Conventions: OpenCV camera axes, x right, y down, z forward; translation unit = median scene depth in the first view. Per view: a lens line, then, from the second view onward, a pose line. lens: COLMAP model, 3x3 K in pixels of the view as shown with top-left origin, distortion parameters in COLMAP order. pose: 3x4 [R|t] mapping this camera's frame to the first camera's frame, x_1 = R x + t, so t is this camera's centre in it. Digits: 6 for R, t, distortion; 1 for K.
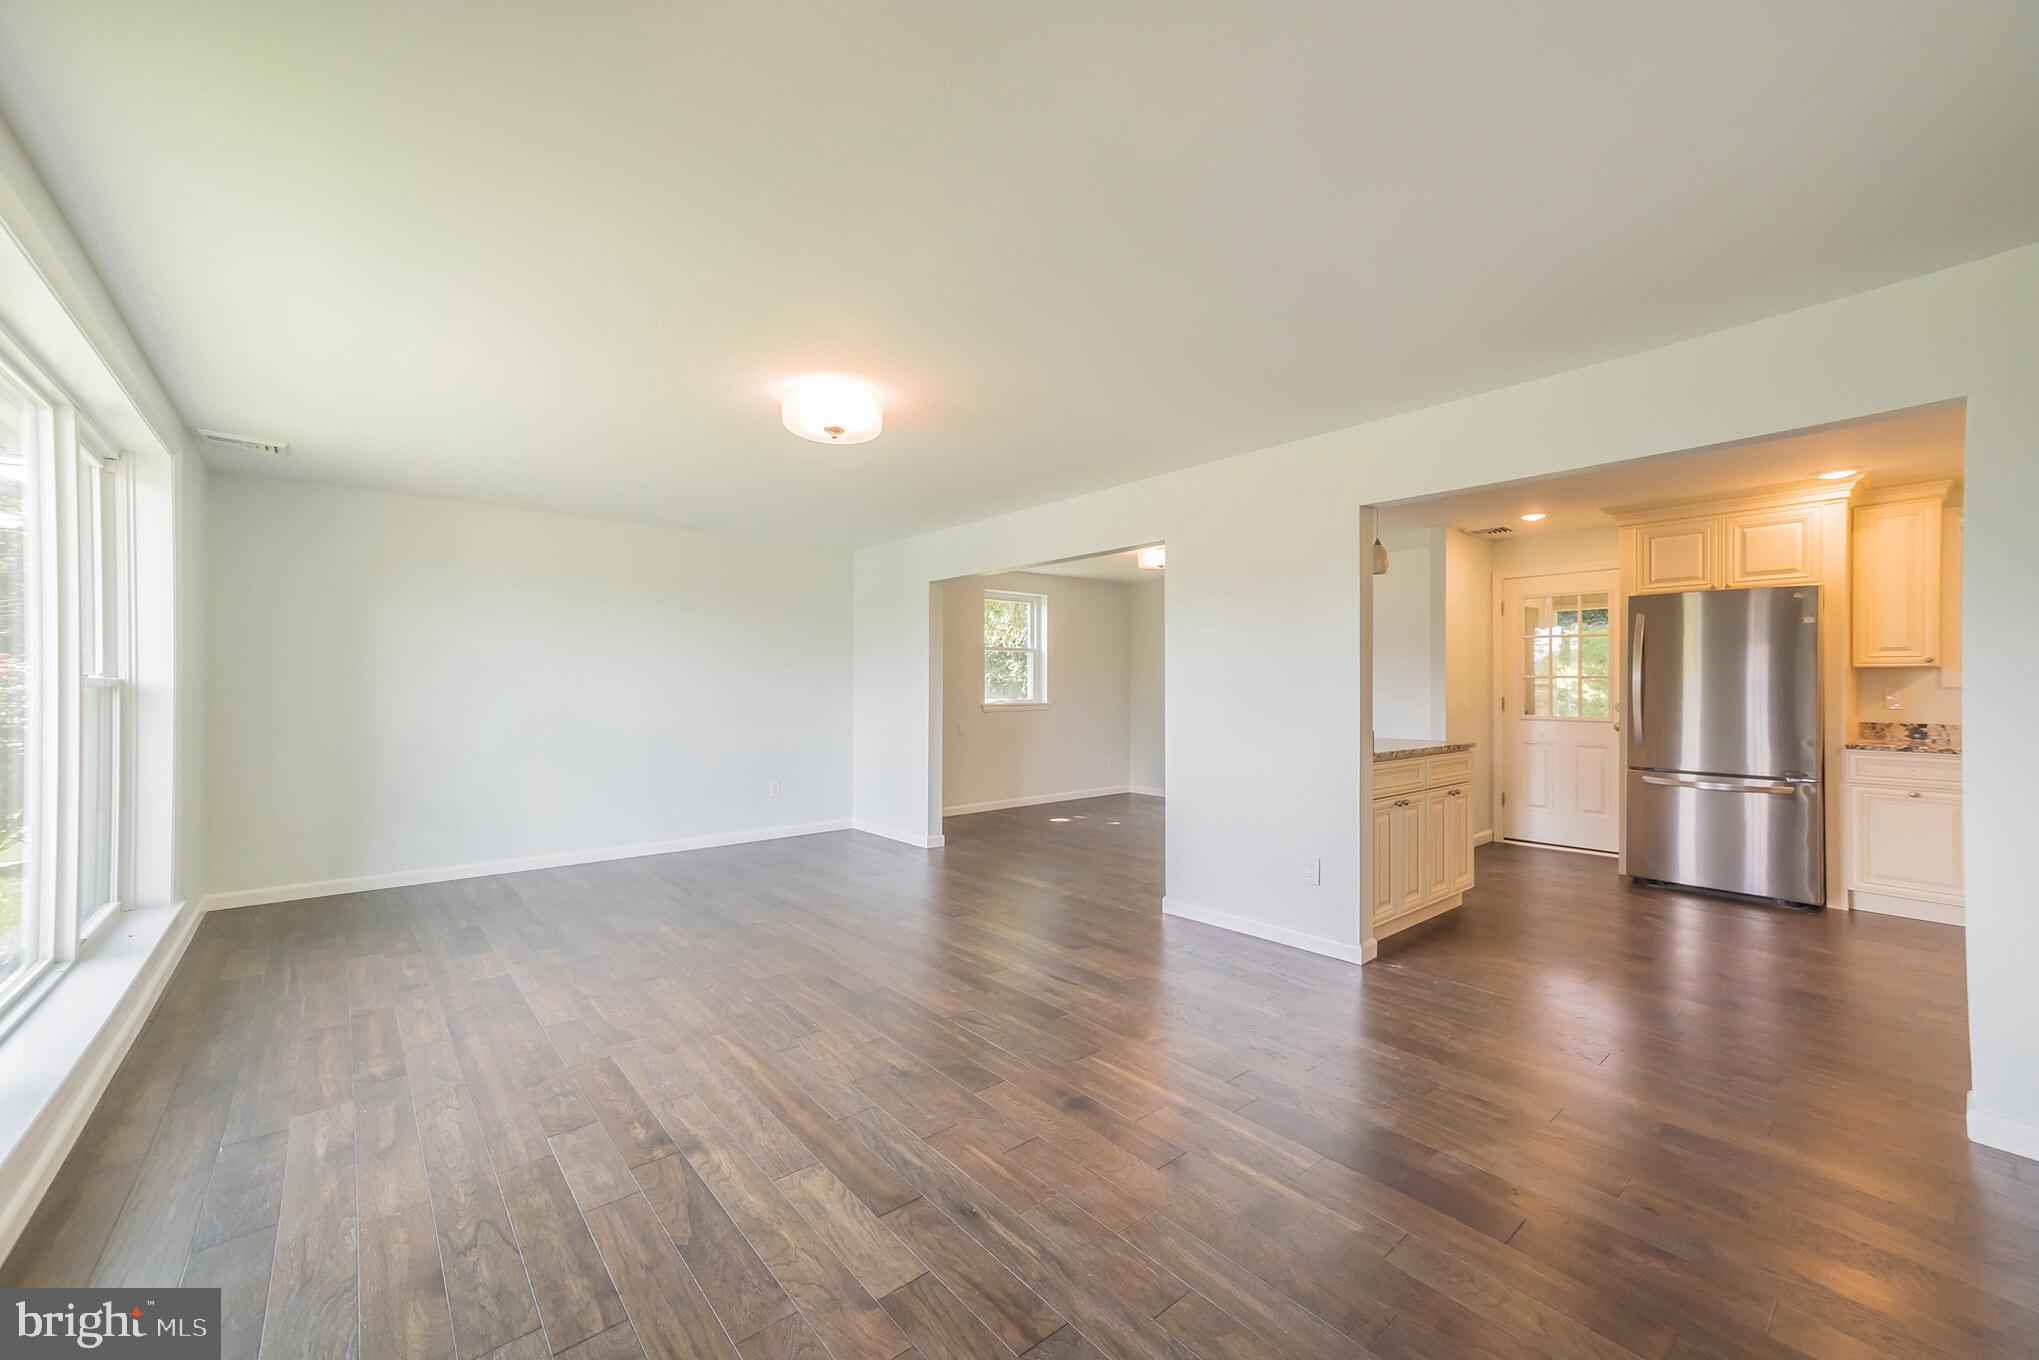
lens RADIAL K [[814.5, 0, 1029.5], [0, 814.5, 681.8], [0, 0, 1]] dist [0.038301, 0.000376]
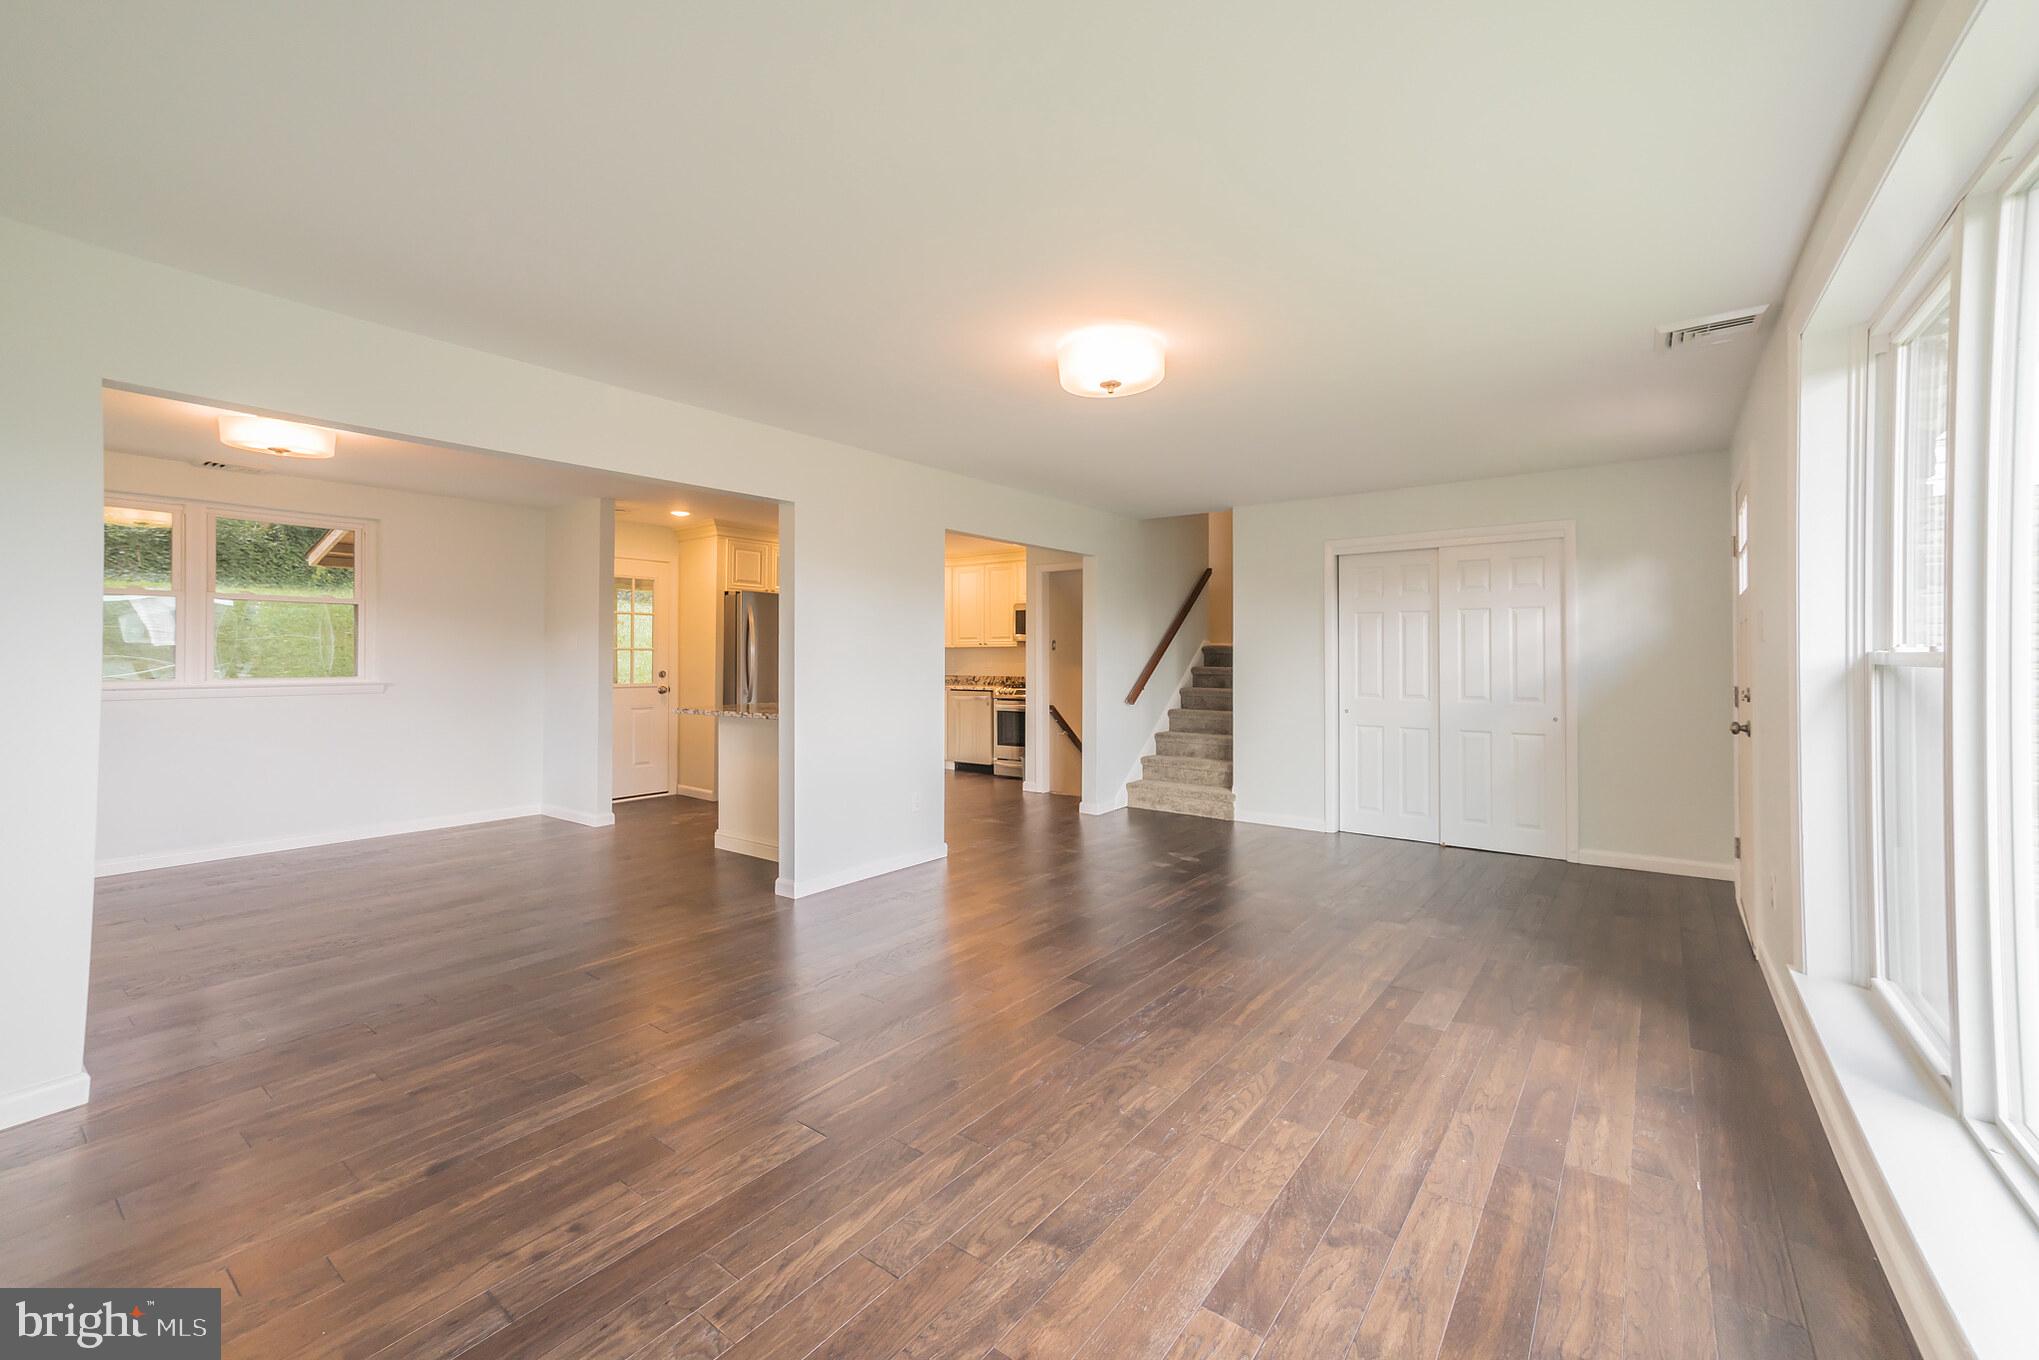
lens RADIAL K [[810.5, 0, 1047.5], [0, 810.5, 645.7], [0, 0, 1]] dist [0.000669, 0.000041]
pose [[-0.221090, 0.012838, 0.975169, -1.246779], [-0.004366, 0.999890, -0.014153, 0.005363], [-0.975244, -0.007387, -0.221010, 1.417796]]
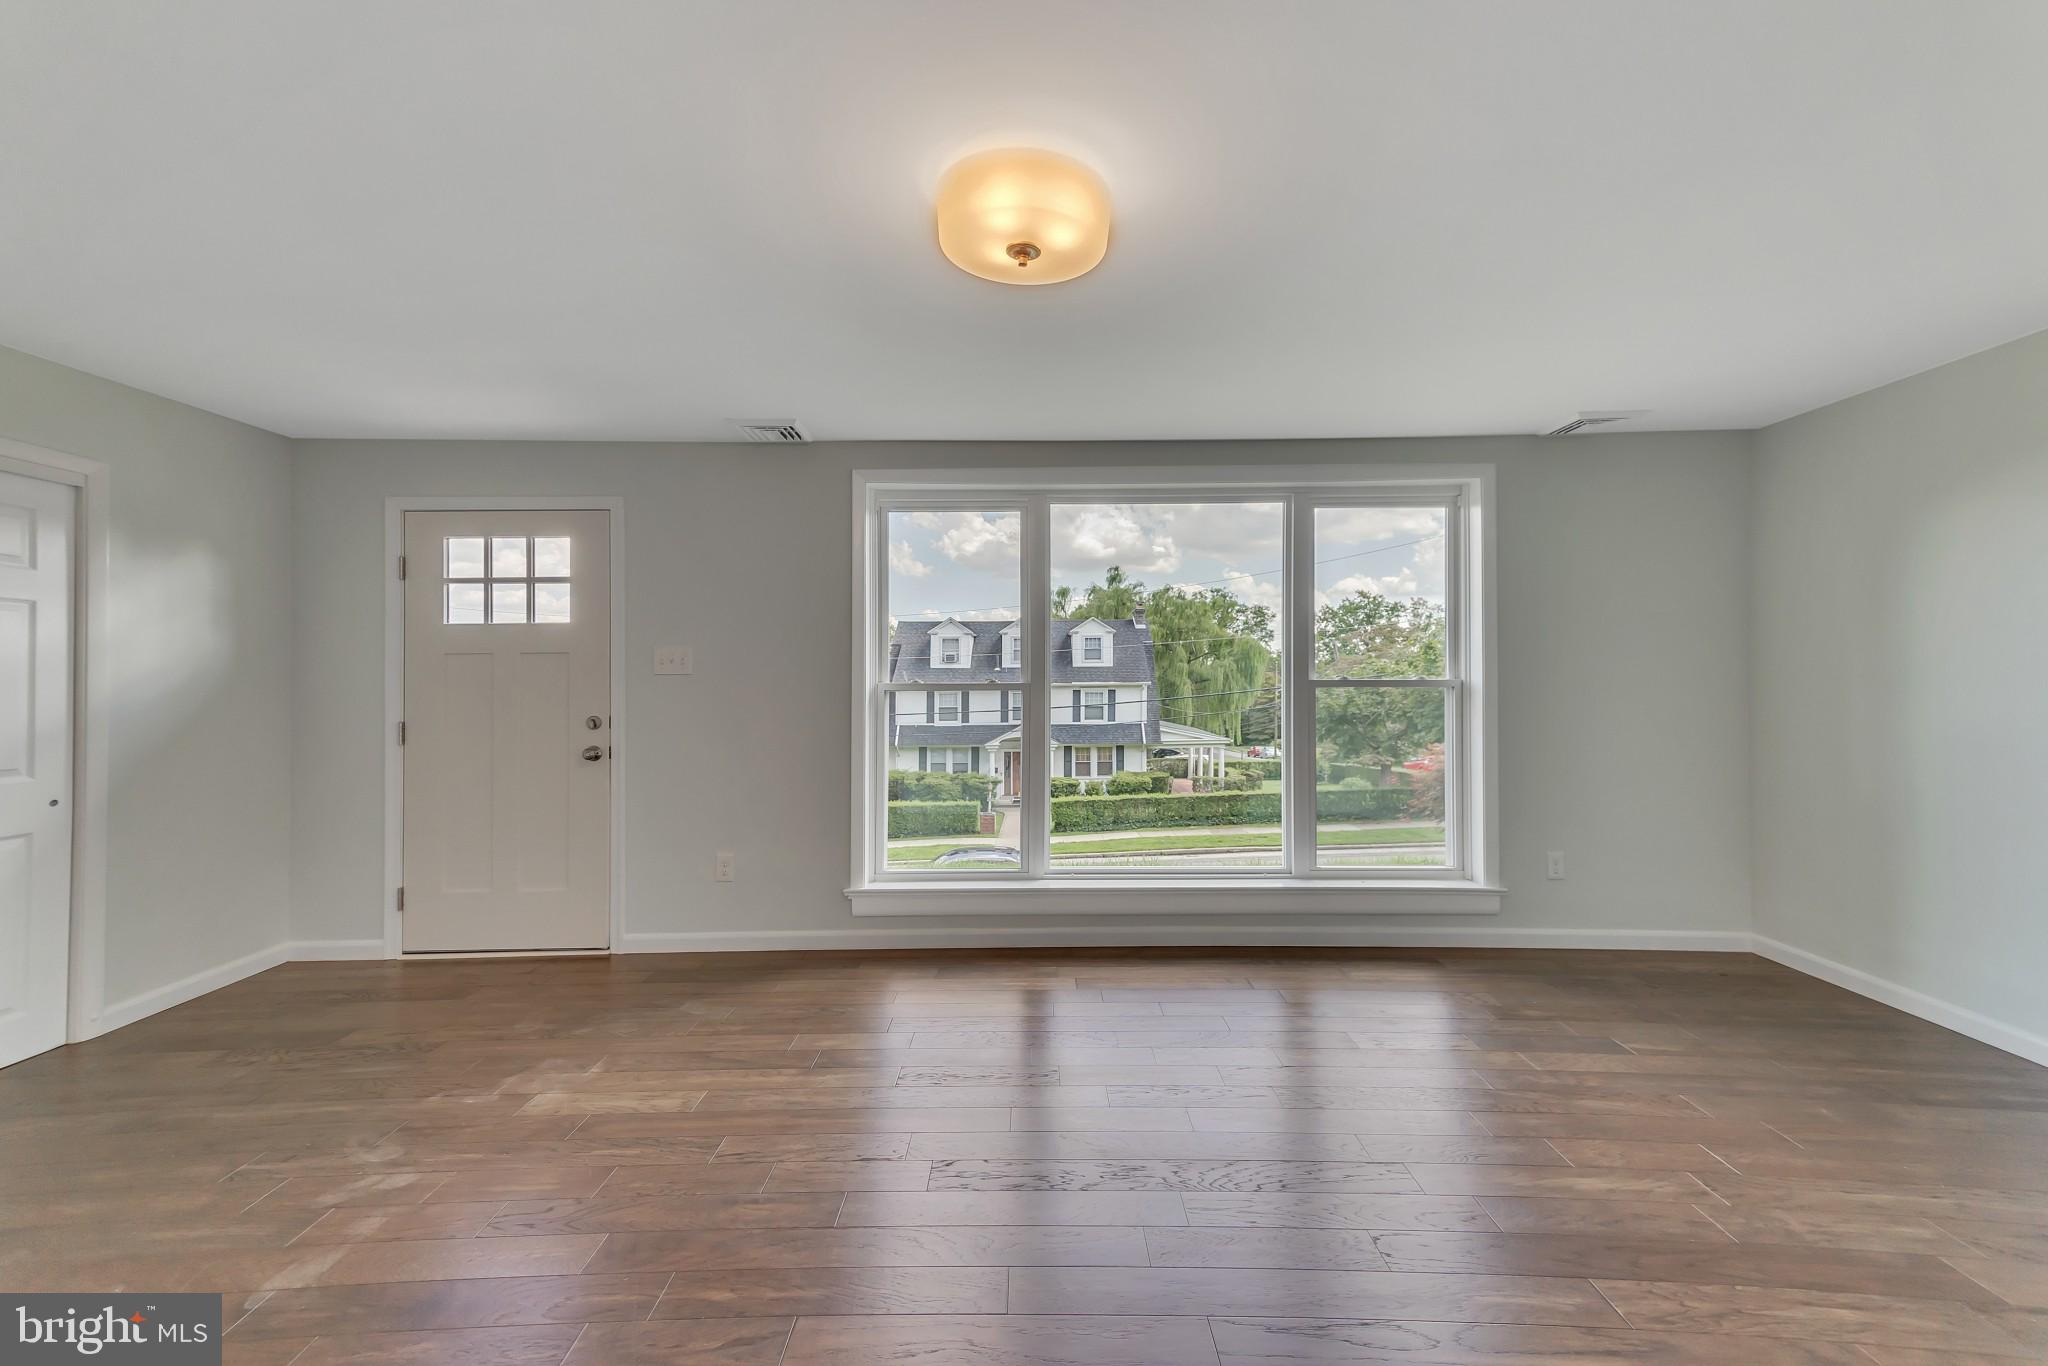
lens RADIAL K [[818.1, 0, 1034.1], [0, 818.1, 684.8], [0, 0, 1]] dist [0.038301, 0.000376]
pose [[-0.648782, 0.003264, -0.760968, 0.209836], [0.007179, 0.999973, -0.001831, 0.002425], [0.760941, -0.006651, -0.648787, 1.545801]]
